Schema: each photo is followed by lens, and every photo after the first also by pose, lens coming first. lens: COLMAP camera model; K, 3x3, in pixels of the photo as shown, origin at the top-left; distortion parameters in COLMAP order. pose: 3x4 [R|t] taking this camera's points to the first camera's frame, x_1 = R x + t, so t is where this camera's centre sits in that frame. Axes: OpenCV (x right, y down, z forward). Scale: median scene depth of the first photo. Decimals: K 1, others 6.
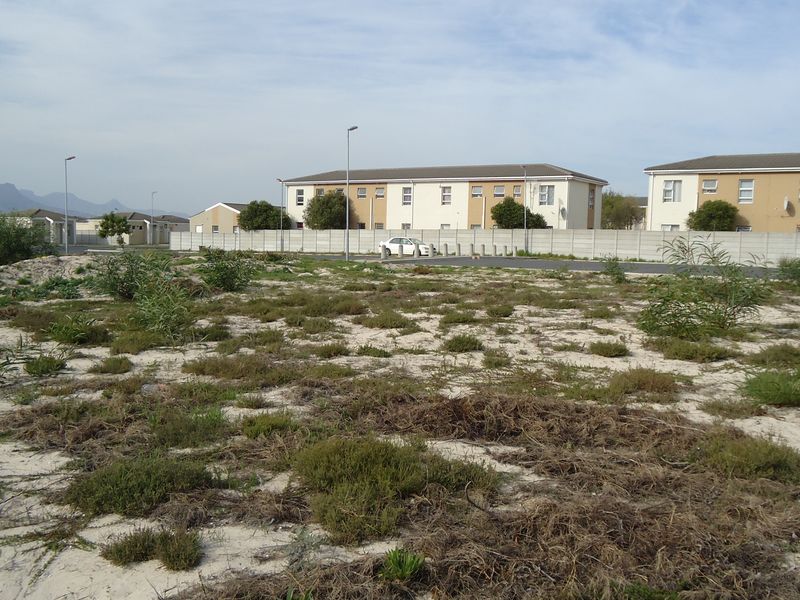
lens RADIAL K [[788.6, 0, 418.3], [0, 788.6, 300.6], [0, 0, 1]] dist [-0.051837, 0.030584]
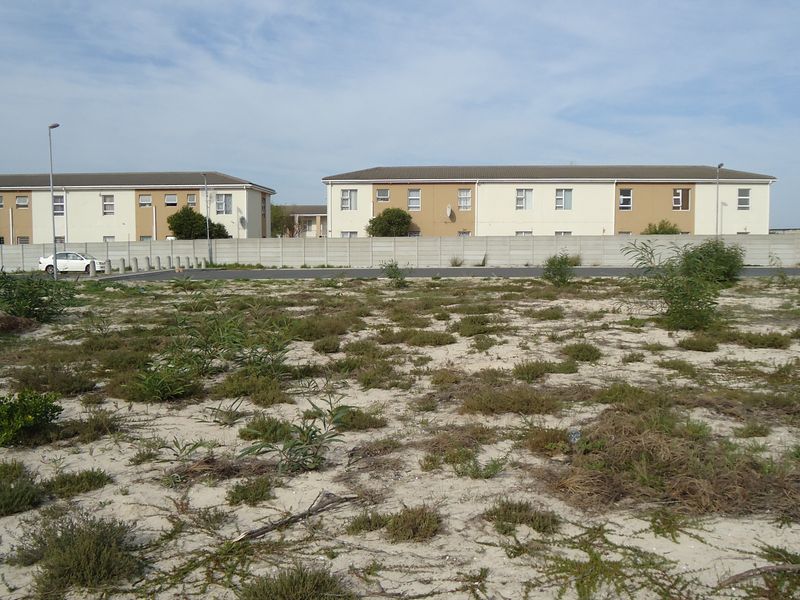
lens RADIAL K [[788.6, 0, 418.3], [0, 788.6, 300.6], [0, 0, 1]] dist [-0.051837, 0.030584]
pose [[0.850669, -0.062040, 0.522028, -0.147998], [0.068557, 0.997624, 0.006846, -0.004982], [-0.521212, 0.029965, 0.852901, 0.049304]]
